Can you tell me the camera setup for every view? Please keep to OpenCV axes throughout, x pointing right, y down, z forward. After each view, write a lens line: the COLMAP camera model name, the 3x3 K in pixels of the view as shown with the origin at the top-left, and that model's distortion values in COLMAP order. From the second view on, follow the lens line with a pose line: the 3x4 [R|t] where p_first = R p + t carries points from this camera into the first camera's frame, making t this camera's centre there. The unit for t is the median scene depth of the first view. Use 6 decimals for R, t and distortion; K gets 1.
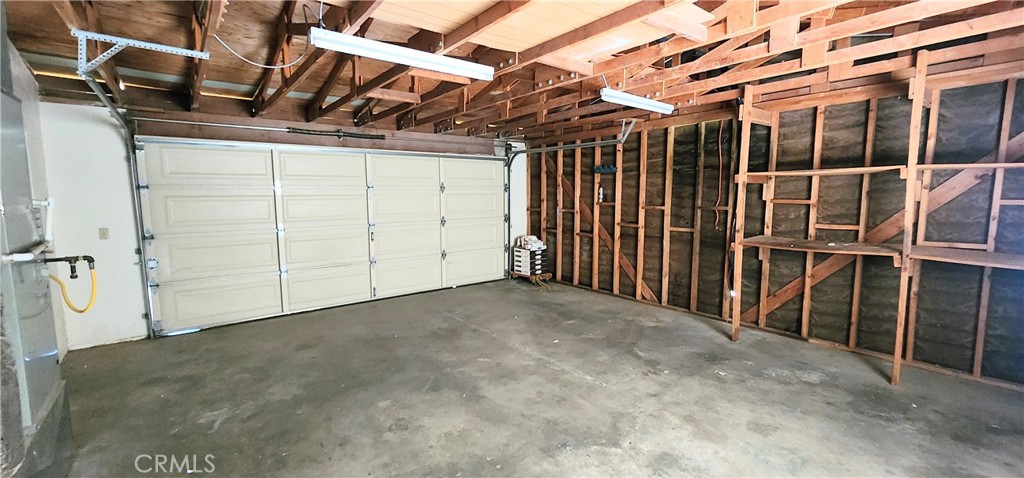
lens RADIAL K [[424.1, 0, 510.4], [0, 424.1, 240.3], [0, 0, 1]] dist [0.001805, 0.000042]
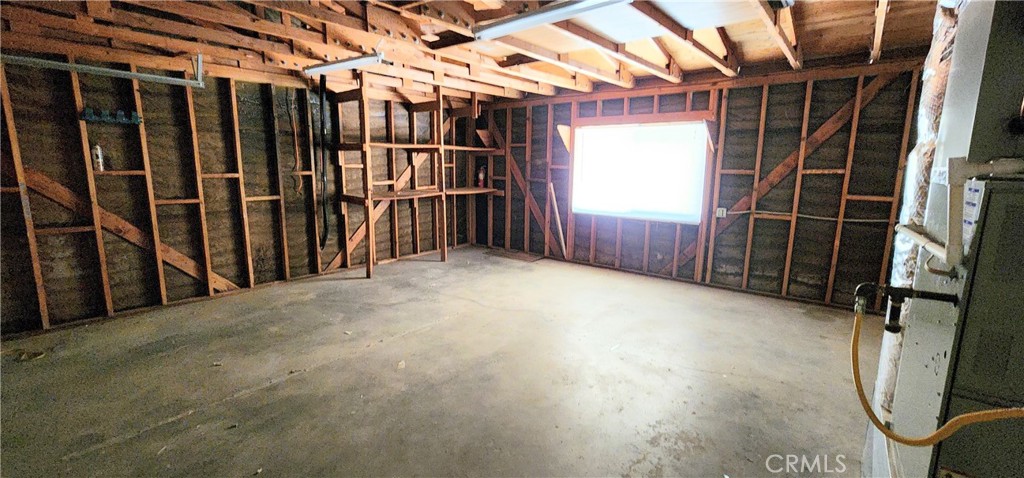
lens RADIAL K [[431.8, 0, 510.6], [0, 431.8, 237.0], [0, 0, 1]] dist [0.015271, 0.001689]
pose [[-0.239236, -0.160587, 0.957590, -0.796158], [0.102353, 0.976563, 0.189340, -0.083321], [-0.965552, 0.143309, -0.217192, 0.873103]]
